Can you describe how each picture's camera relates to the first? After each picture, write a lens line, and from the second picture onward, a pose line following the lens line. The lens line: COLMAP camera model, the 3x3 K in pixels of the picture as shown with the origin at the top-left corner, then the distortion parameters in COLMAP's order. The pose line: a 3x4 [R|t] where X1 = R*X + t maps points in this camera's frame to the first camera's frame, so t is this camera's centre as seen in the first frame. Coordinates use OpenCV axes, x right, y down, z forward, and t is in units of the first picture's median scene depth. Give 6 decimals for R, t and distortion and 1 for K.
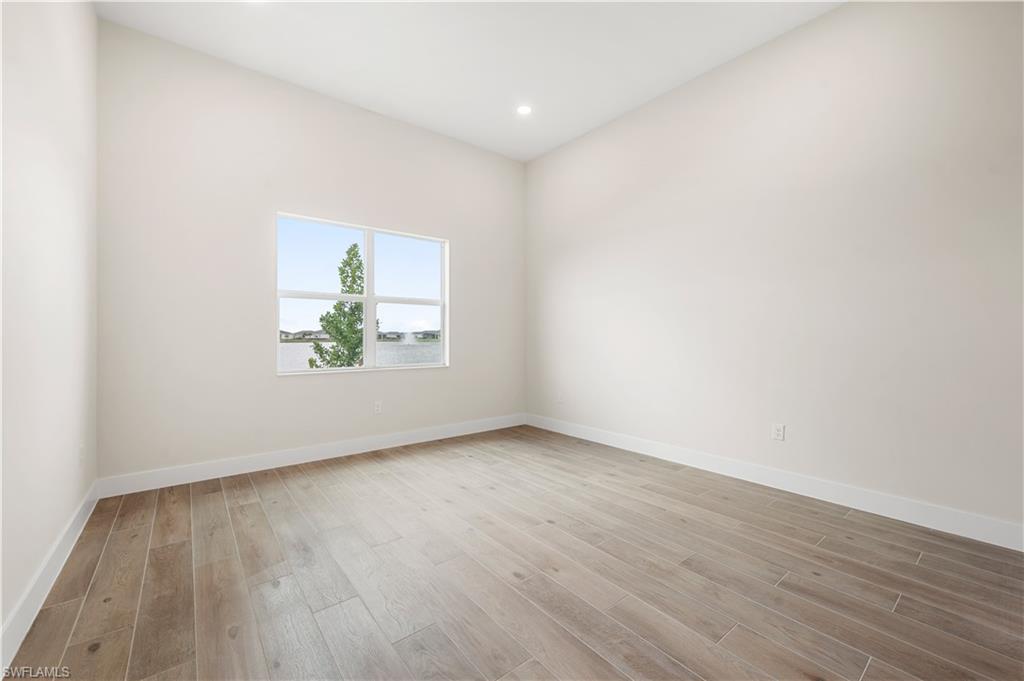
lens RADIAL K [[414.0, 0, 514.0], [0, 414.0, 338.9], [0, 0, 1]] dist [0.002236, -0.000026]
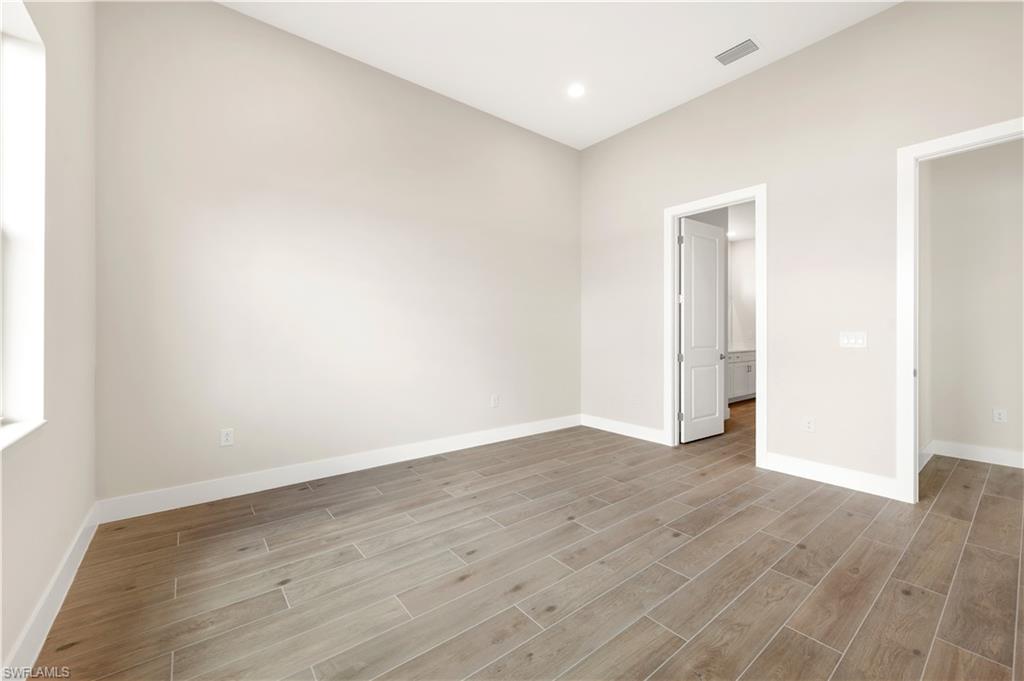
lens RADIAL K [[414.0, 0, 513.9], [0, 414.0, 334.8], [0, 0, 1]] dist [0.002236, -0.000026]
pose [[0.002745, -0.007019, 0.999972, -0.713738], [0.007119, 0.999950, 0.007000, -0.007812], [-0.999971, 0.007099, 0.002795, 0.888315]]
